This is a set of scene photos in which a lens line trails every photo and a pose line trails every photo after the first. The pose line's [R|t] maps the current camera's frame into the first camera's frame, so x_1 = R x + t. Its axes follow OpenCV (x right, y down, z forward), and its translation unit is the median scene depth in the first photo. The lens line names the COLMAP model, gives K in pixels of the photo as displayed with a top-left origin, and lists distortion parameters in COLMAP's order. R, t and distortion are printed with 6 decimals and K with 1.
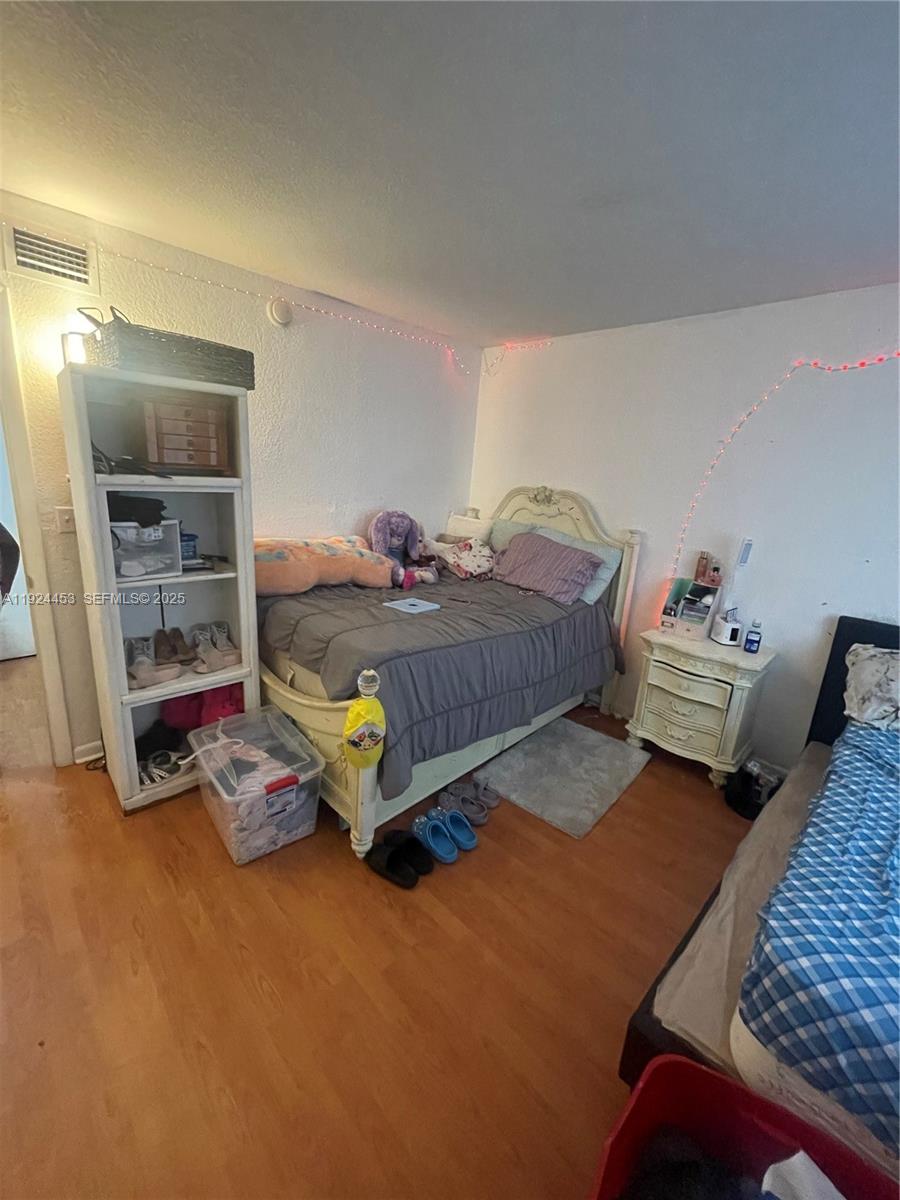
lens RADIAL K [[483.8, 0, 450.0], [0, 483.8, 600.0], [0, 0, 1]] dist [0.000223, 0.000084]
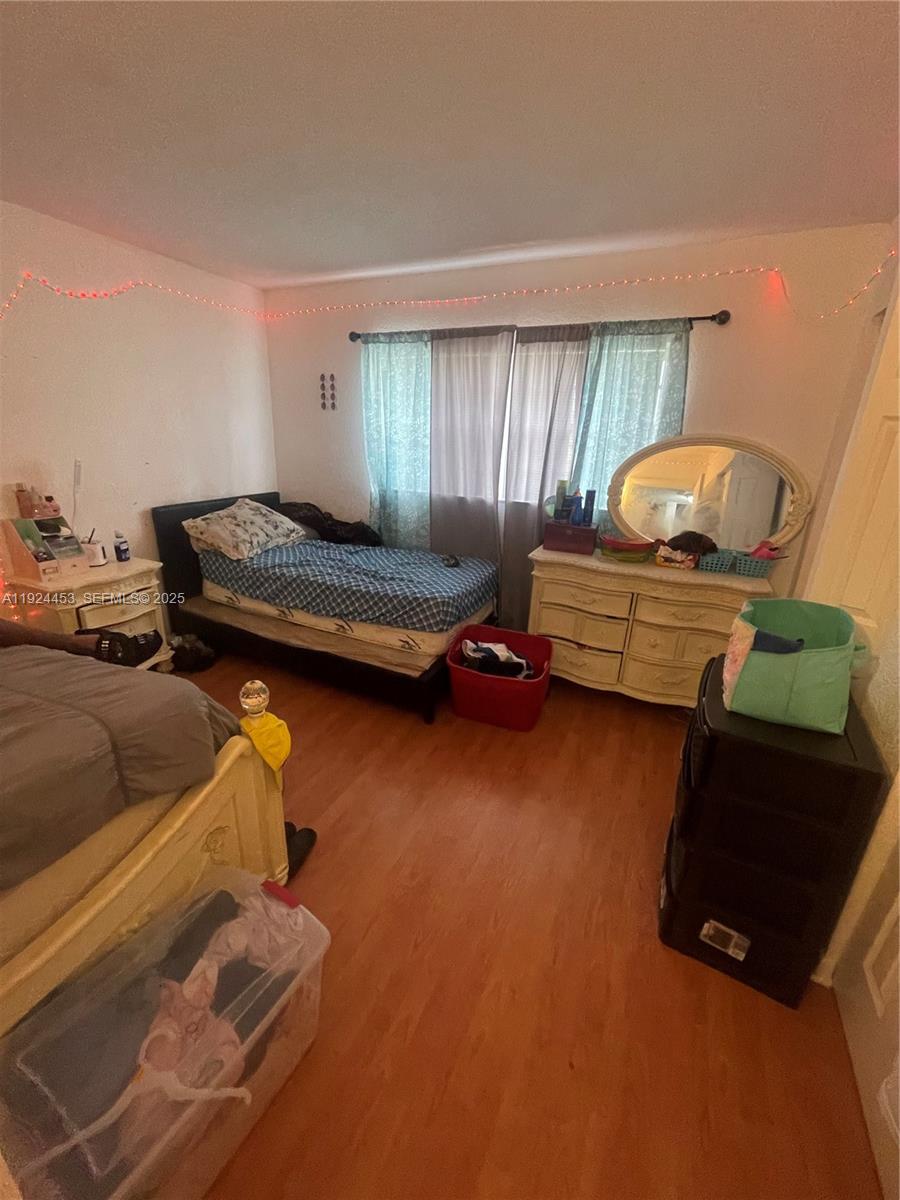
lens RADIAL K [[483.8, 0, 450.0], [0, 483.8, 600.0], [0, 0, 1]] dist [0.000223, 0.000084]
pose [[-0.339924, -0.386646, 0.857296, -0.643231], [0.183250, 0.866874, 0.463626, -0.199178], [-0.922427, 0.314697, -0.223819, 0.592159]]
